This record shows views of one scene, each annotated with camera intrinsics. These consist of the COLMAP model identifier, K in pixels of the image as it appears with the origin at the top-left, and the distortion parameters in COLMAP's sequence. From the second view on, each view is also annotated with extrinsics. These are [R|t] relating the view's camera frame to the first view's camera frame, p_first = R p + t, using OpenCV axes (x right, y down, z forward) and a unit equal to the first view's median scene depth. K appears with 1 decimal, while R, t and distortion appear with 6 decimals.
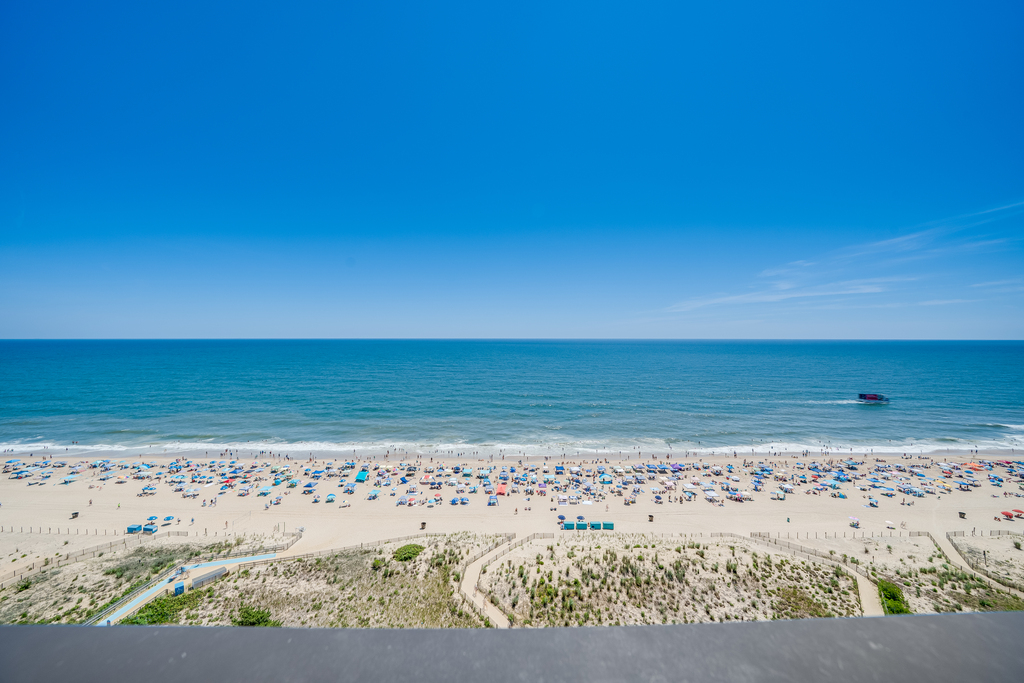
lens RADIAL K [[409.7, 0, 514.1], [0, 409.7, 338.1], [0, 0, 1]] dist [-0.007672, 0.000003]
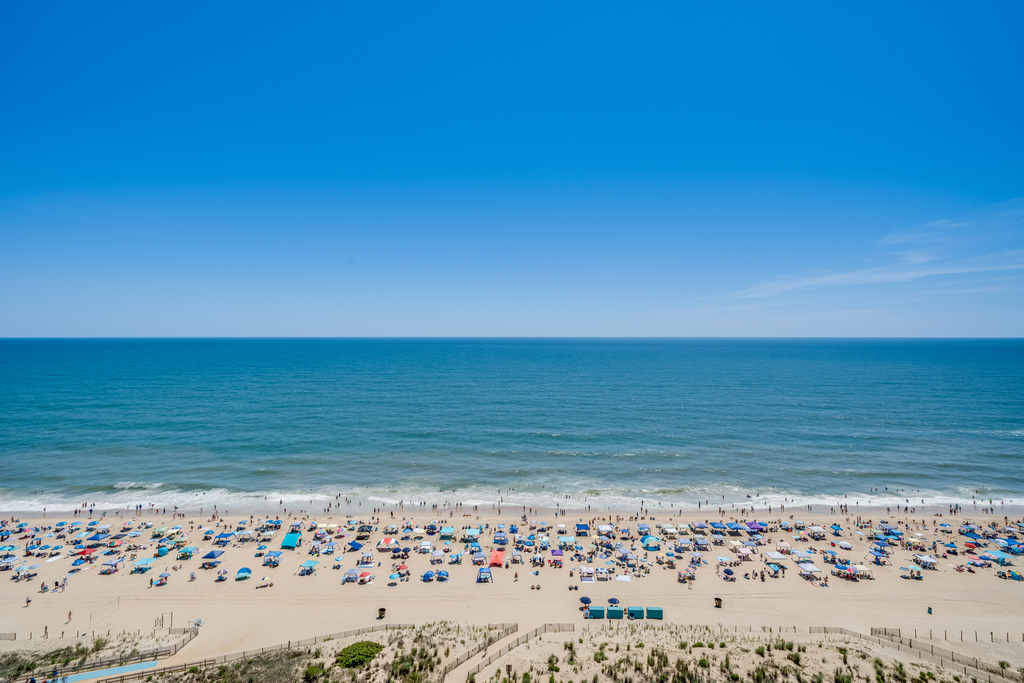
lens RADIAL K [[409.7, 0, 514.1], [0, 409.7, 338.1], [0, 0, 1]] dist [-0.007672, 0.000003]
pose [[0.999999, -0.000667, 0.001548, -0.003373], [0.000666, 1.000000, 0.000708, 0.002429], [-0.001548, -0.000707, 0.999999, 0.334649]]
